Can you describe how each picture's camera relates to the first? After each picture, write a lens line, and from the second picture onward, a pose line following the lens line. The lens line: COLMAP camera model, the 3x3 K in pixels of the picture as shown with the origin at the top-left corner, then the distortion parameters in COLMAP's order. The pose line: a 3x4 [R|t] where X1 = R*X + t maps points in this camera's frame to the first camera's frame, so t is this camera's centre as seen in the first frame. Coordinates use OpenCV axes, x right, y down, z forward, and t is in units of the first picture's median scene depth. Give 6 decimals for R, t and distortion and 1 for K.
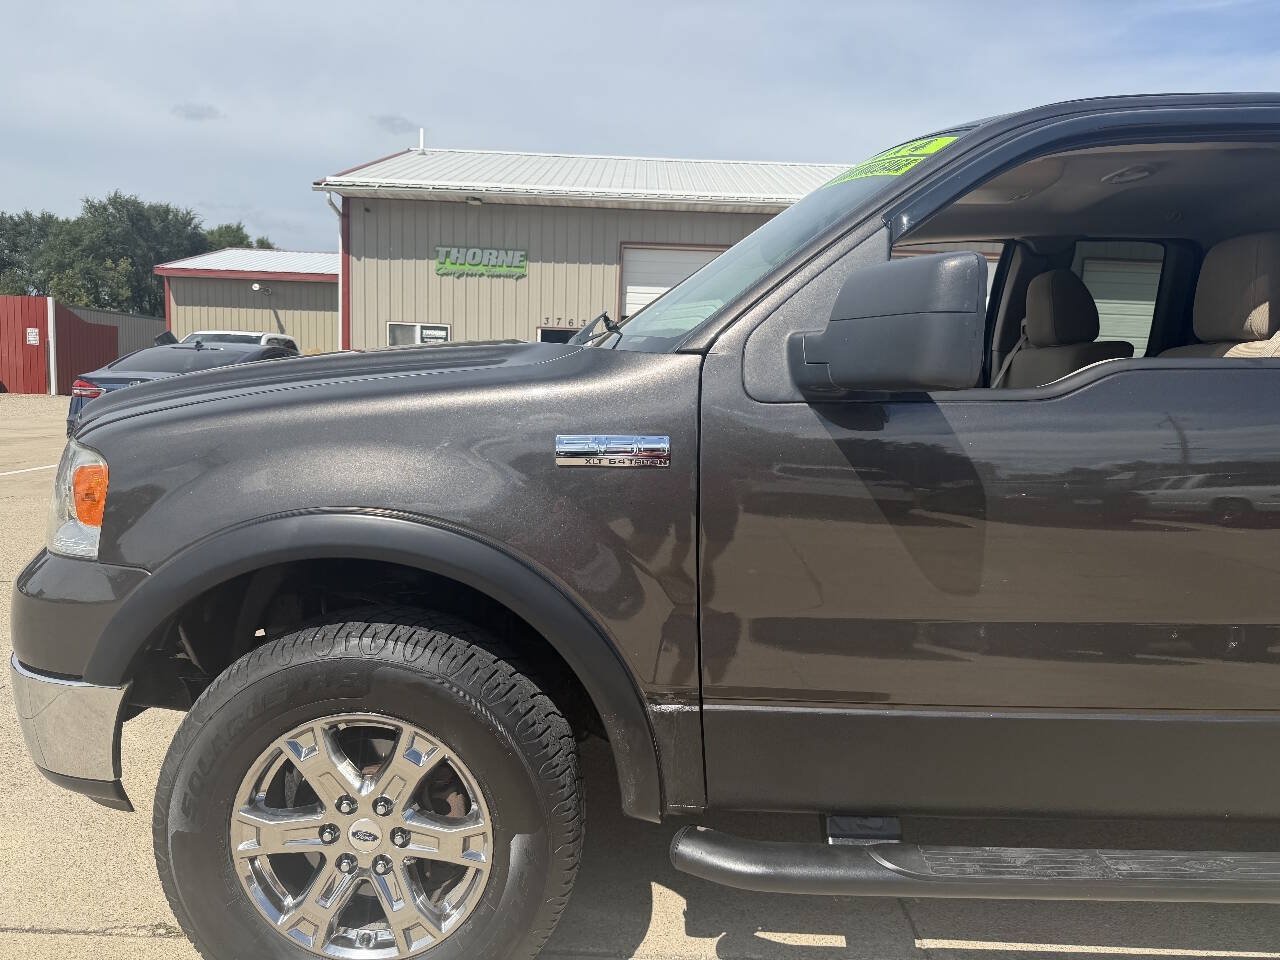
lens RADIAL K [[936.8, 0, 684.4], [0, 936.8, 479.9], [0, 0, 1]] dist [0.057421, -0.086259]
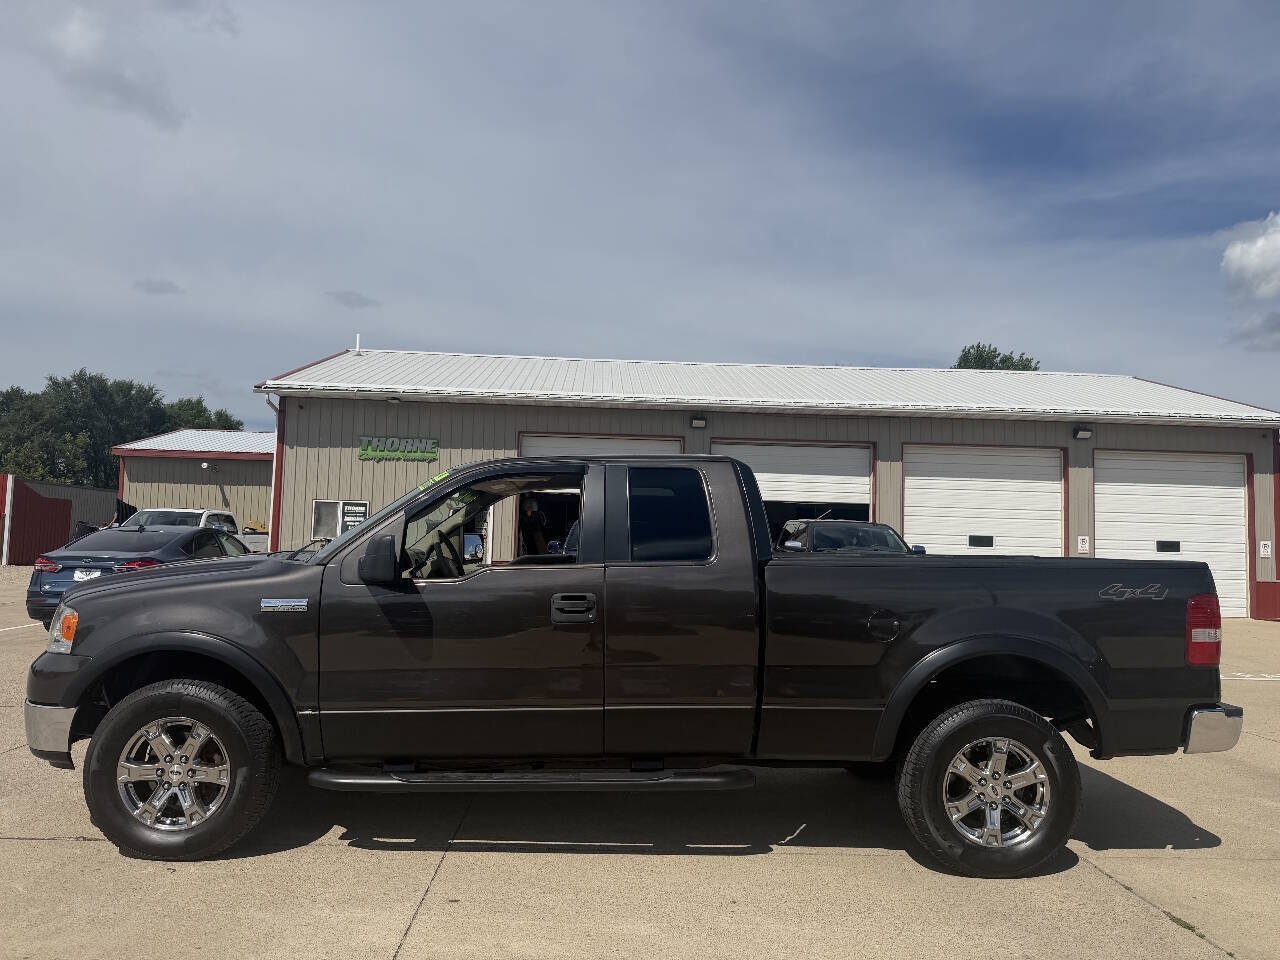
lens RADIAL K [[910.6, 0, 673.1], [0, 910.6, 483.4], [0, 0, 1]] dist [-0.007158, 0.003294]
pose [[0.998658, -0.004901, 0.051550, 0.072902], [0.013562, 0.985515, -0.169046, 0.006293], [-0.049975, 0.169518, 0.984259, -0.130733]]
